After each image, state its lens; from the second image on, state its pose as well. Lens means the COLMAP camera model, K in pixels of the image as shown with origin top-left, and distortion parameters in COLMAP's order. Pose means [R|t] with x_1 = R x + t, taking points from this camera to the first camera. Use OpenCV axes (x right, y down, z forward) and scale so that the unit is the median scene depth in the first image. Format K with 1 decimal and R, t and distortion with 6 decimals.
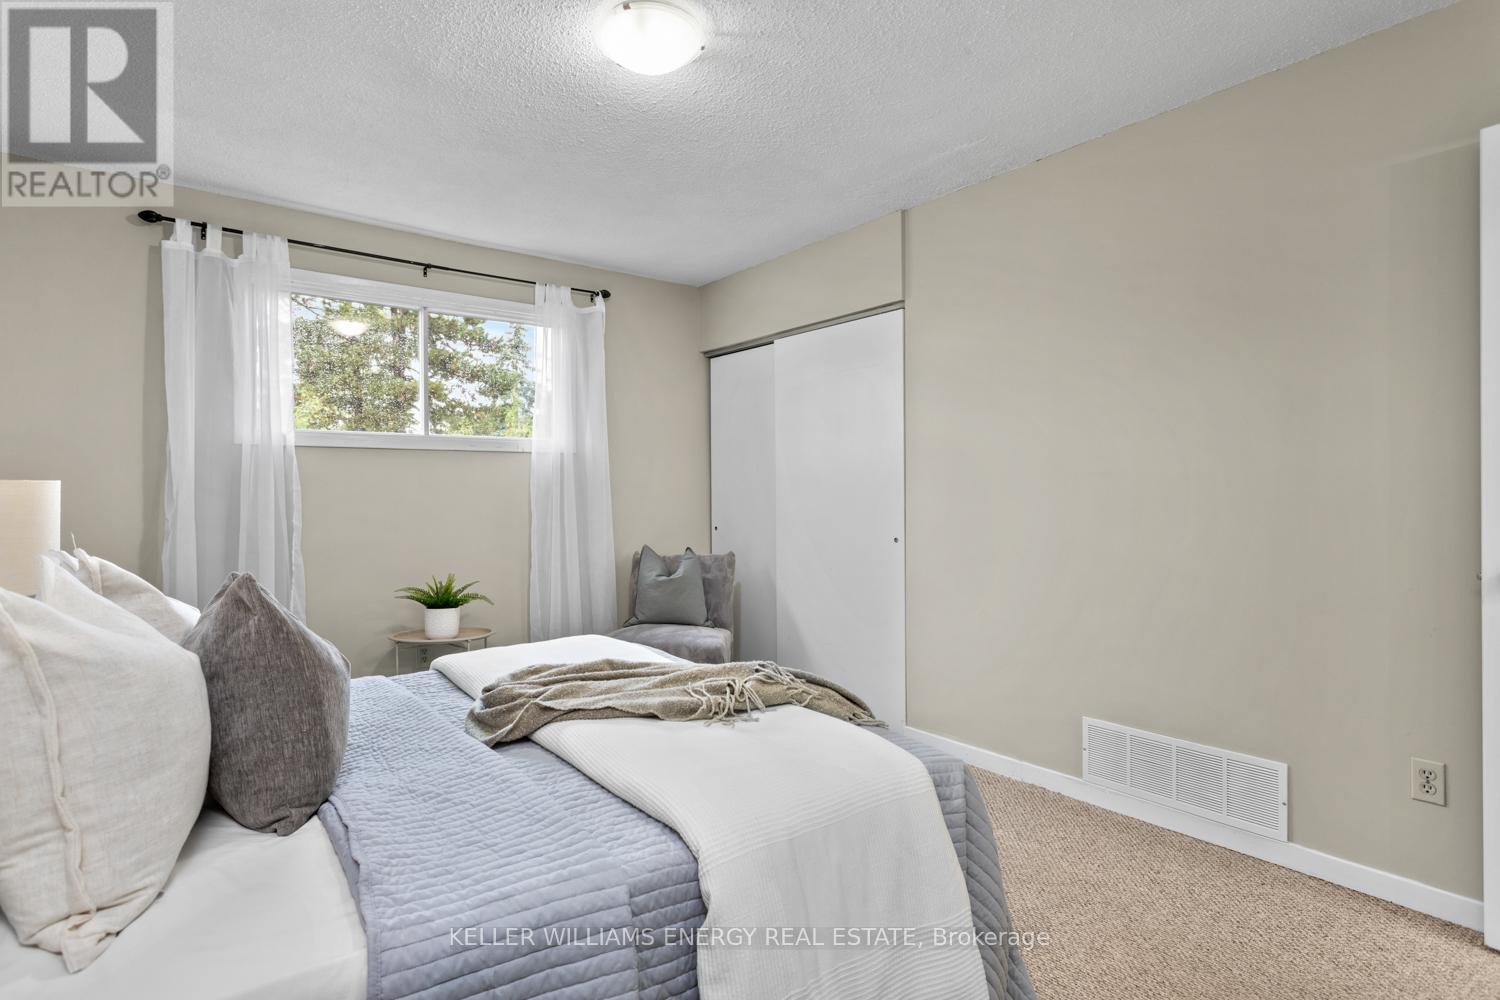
lens RADIAL K [[755.8, 0, 750.0], [0, 755.8, 500.0], [0, 0, 1]] dist [-0.003503, 0.011292]
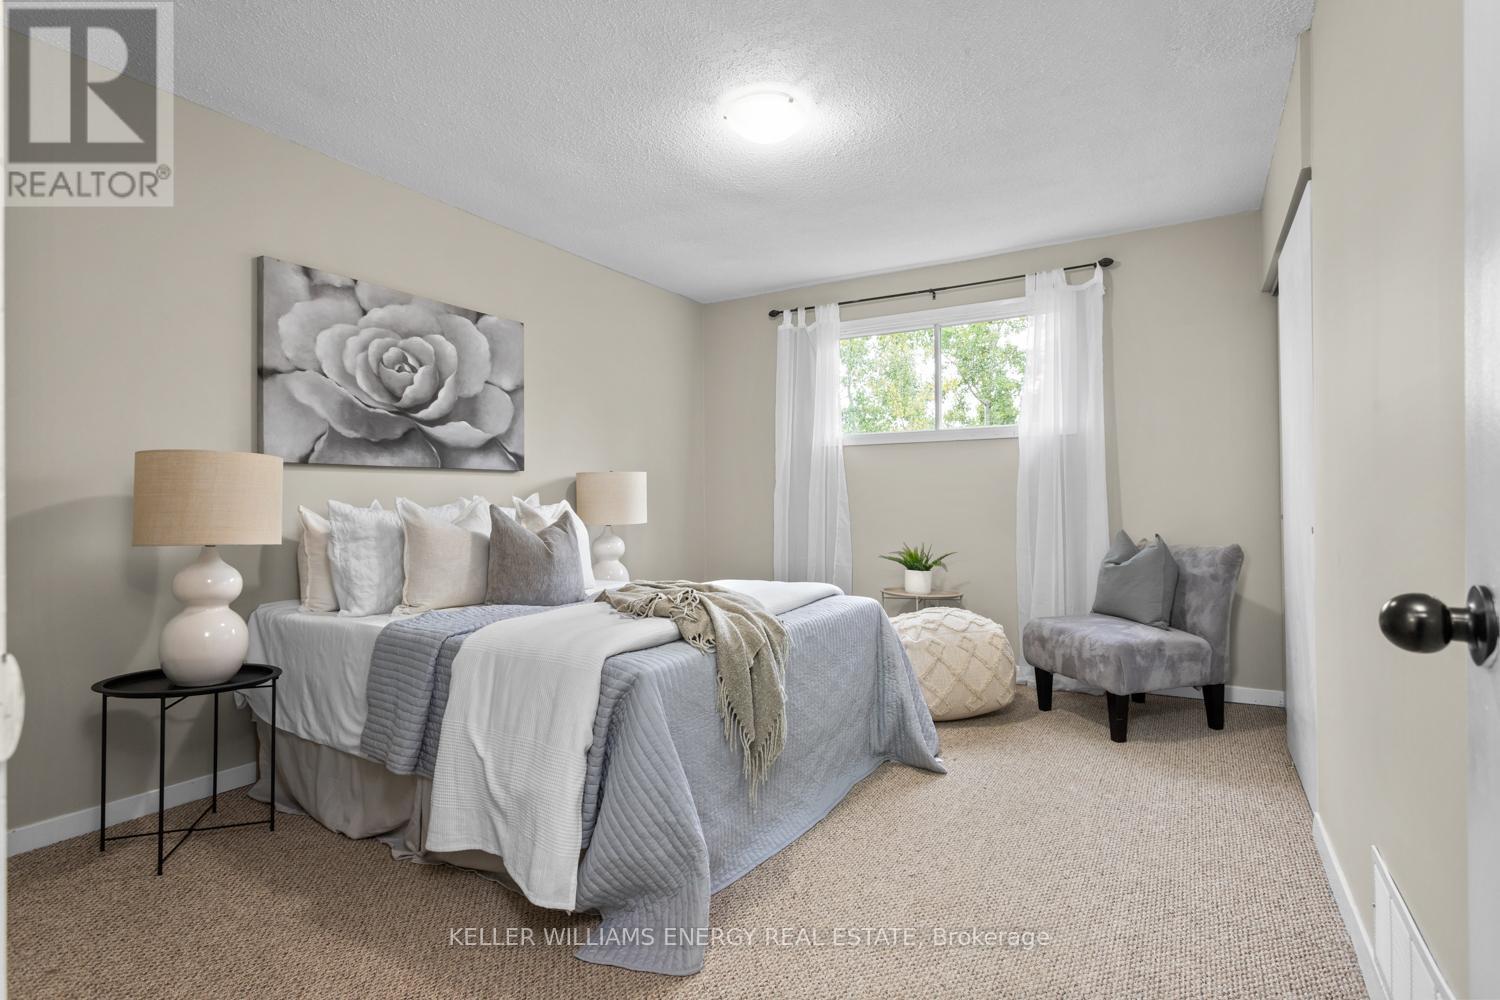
lens RADIAL K [[755.8, 0, 750.0], [0, 755.8, 500.0], [0, 0, 1]] dist [-0.003503, 0.011292]
pose [[0.382996, 0.007902, -0.923716, 0.626852], [0.001211, 0.999958, 0.009057, 0.017395], [0.923749, -0.004587, 0.382970, 0.278602]]
